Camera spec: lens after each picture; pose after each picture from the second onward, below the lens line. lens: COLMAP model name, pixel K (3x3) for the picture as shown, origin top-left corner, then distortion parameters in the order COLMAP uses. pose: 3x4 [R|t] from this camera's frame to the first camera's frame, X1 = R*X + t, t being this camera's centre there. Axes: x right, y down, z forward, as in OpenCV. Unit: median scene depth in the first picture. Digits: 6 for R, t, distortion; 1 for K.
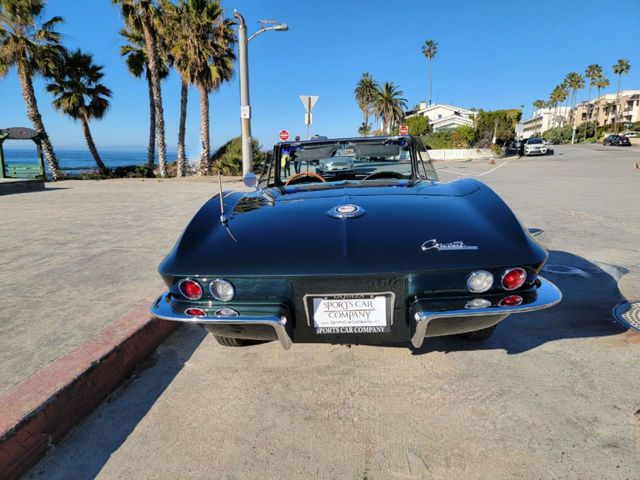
lens RADIAL K [[445.4, 0, 321.8], [0, 445.4, 240.1], [0, 0, 1]] dist [0.088715, -0.071342]
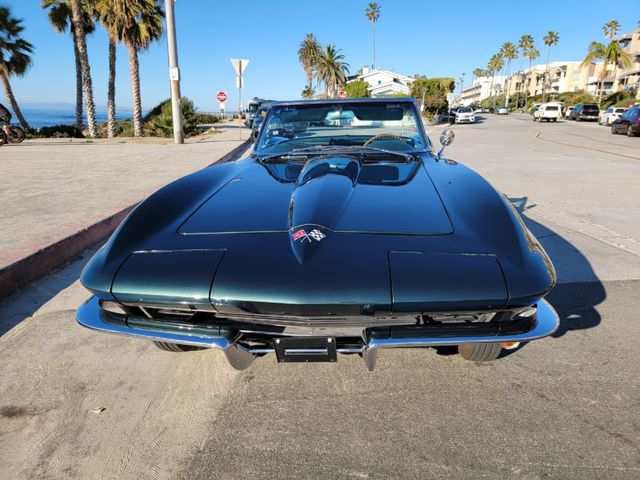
lens RADIAL K [[453.2, 0, 320.3], [0, 453.2, 240.6], [0, 0, 1]] dist [0.082161, -0.076415]
pose [[0.993821, -0.010301, 0.110513, 0.024816], [0.002280, 0.997369, 0.072459, 0.010452], [-0.110968, -0.071760, 0.991230, -0.059777]]
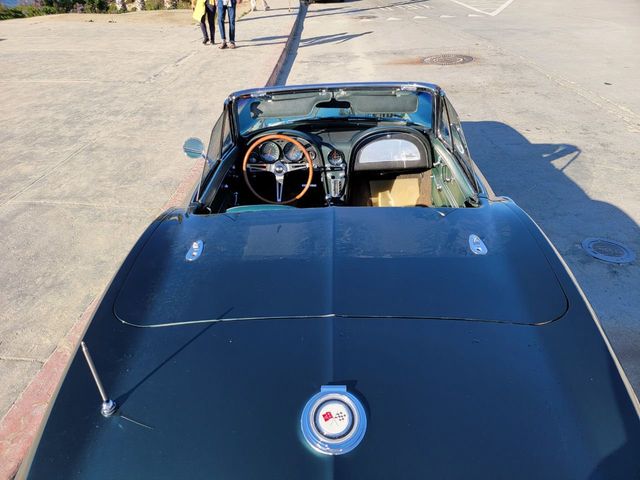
lens RADIAL K [[447.3, 0, 317.5], [0, 447.3, 238.9], [0, 0, 1]] dist [0.075621, -0.071471]
pose [[0.999854, -0.004593, 0.016468, 0.002190], [-0.001539, 0.935140, 0.354276, -0.035244], [-0.017028, -0.354250, 0.934996, 0.044177]]
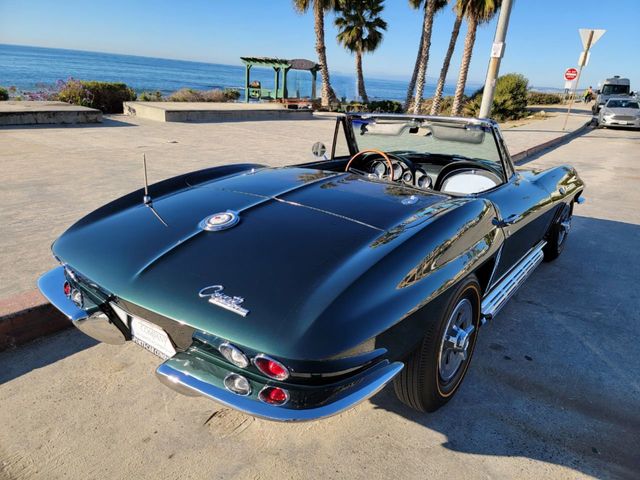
lens RADIAL K [[442.4, 0, 324.2], [0, 442.4, 236.4], [0, 0, 1]] dist [0.086895, -0.064505]
pose [[0.829561, 0.243807, -0.502380, 0.053099], [-0.175905, 0.967944, 0.179282, -0.018023], [0.529986, -0.060354, 0.845856, 0.027120]]
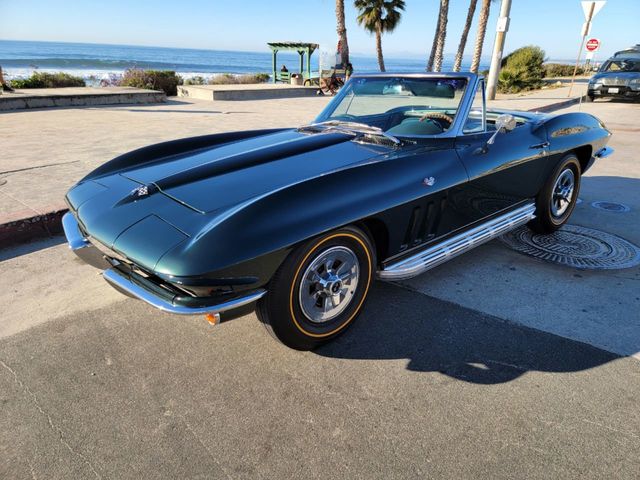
lens RADIAL K [[445.4, 0, 321.8], [0, 445.4, 240.1], [0, 0, 1]] dist [0.088715, -0.071342]
pose [[0.802243, 0.245974, -0.543970, 0.106061], [-0.143202, 0.963860, 0.224648, -0.000530], [0.579569, -0.102325, 0.808474, -0.045620]]
